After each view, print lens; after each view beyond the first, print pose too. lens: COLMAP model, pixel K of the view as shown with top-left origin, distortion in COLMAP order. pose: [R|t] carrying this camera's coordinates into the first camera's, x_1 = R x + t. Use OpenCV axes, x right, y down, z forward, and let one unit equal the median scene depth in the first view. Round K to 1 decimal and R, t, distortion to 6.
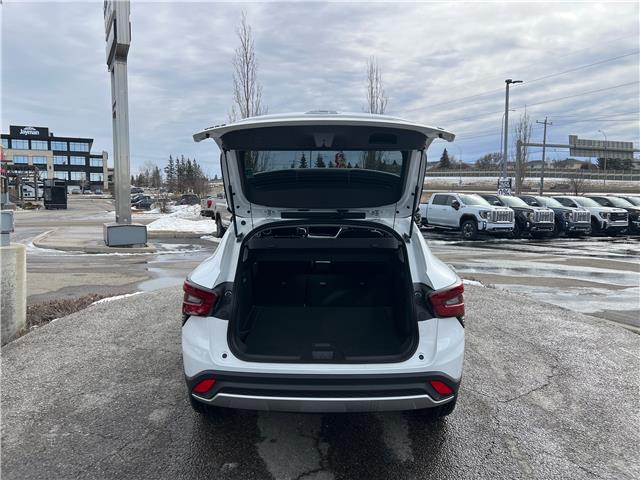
lens RADIAL K [[491.3, 0, 311.0], [0, 491.3, 237.1], [0, 0, 1]] dist [0.053321, -0.061040]
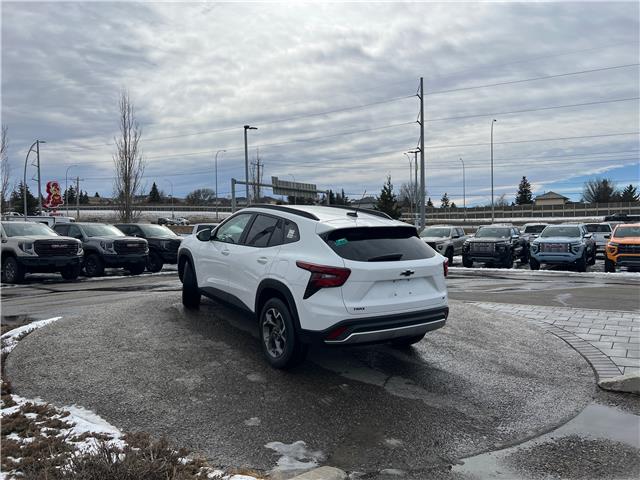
lens RADIAL K [[491.6, 0, 328.5], [0, 491.6, 258.7], [0, 0, 1]] dist [0.052645, -0.060815]
pose [[0.815297, -0.048370, 0.577019, -0.133108], [0.063868, 0.997937, -0.006587, 0.010640], [-0.575510, 0.042223, 0.816704, -0.025430]]
